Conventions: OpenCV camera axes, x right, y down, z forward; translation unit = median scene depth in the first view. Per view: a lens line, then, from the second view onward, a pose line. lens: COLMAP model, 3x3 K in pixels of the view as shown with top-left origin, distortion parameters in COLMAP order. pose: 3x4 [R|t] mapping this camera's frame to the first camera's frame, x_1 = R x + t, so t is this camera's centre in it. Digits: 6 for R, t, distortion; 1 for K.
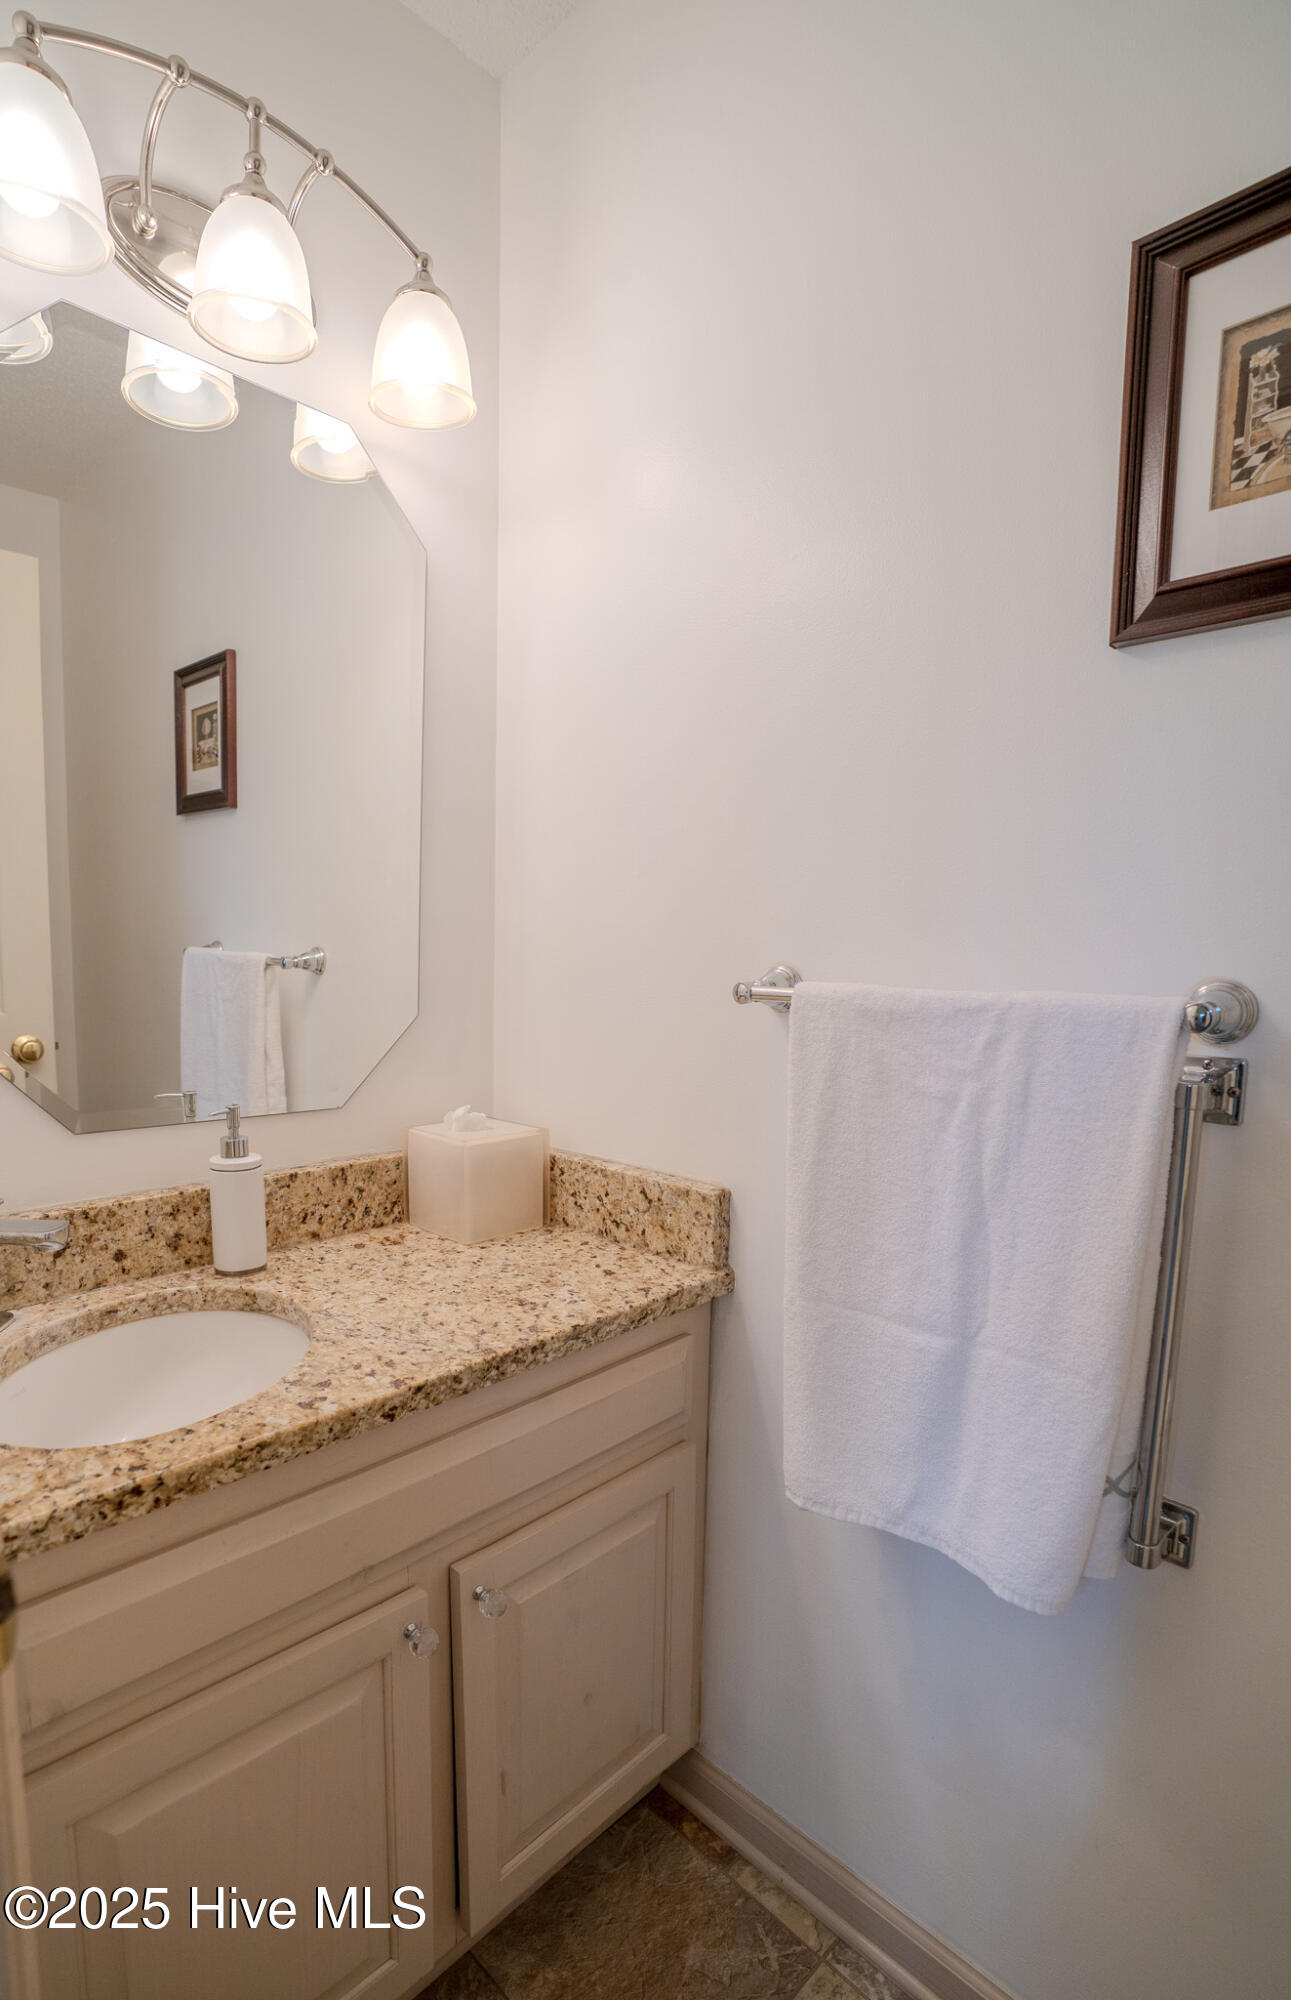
lens RADIAL K [[941.1, 0, 628.9], [0, 941.1, 1078.2], [0, 0, 1]] dist [-0.035506, 0.000829]
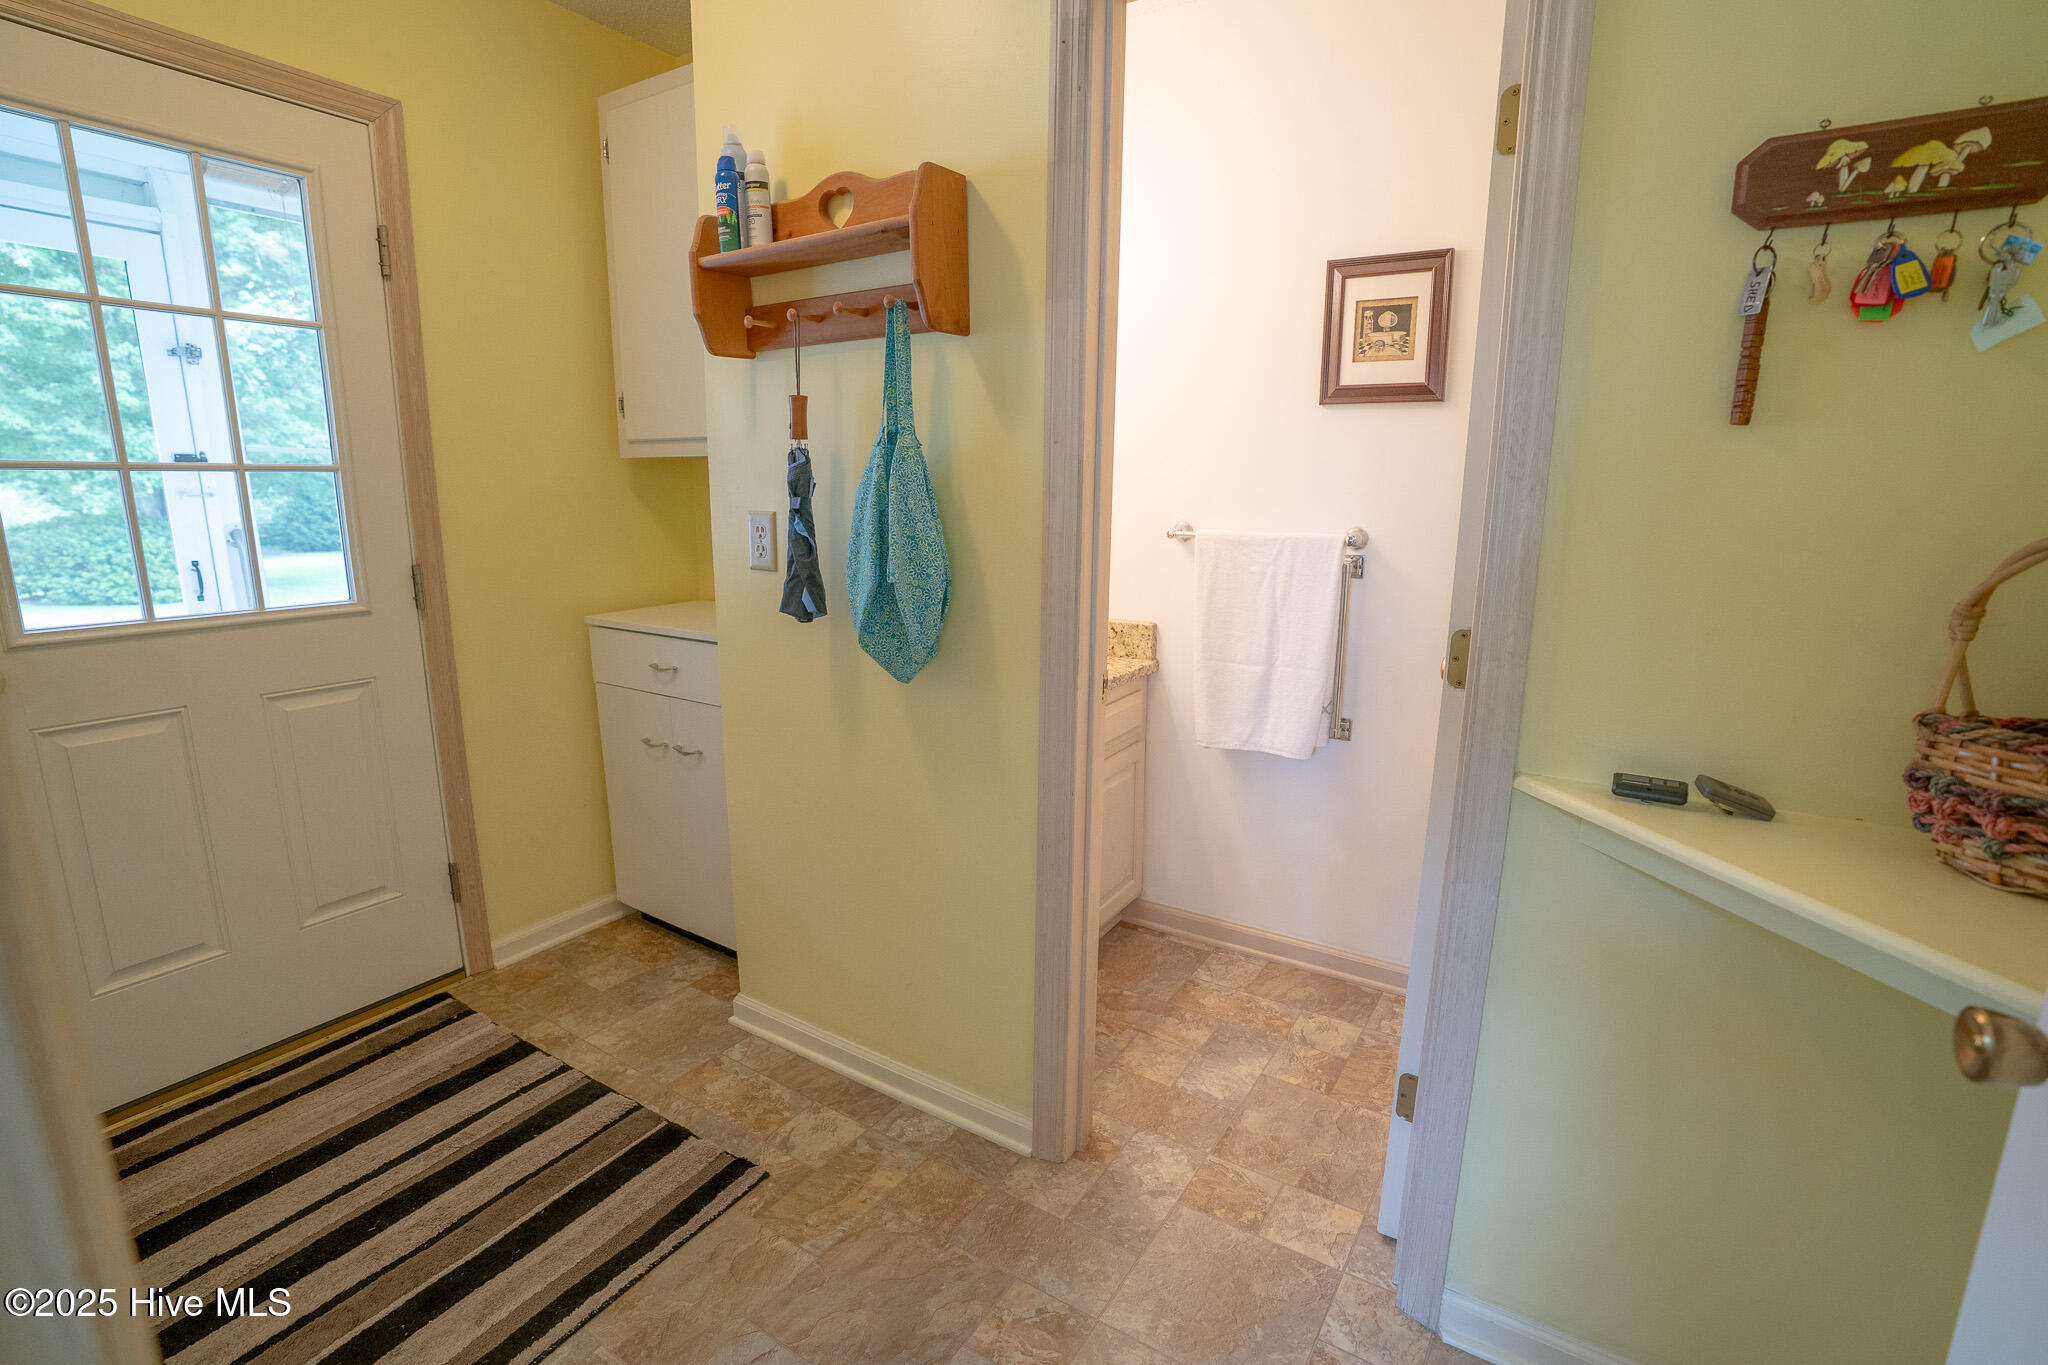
lens RADIAL K [[955.5, 0, 1020.8], [0, 955.5, 678.7], [0, 0, 1]] dist [-0.057123, 0.017859]
pose [[0.973291, -0.054294, 0.223060, -0.947638], [0.038413, 0.996448, 0.074934, 0.090270], [-0.226336, -0.064364, 0.971920, -1.484163]]
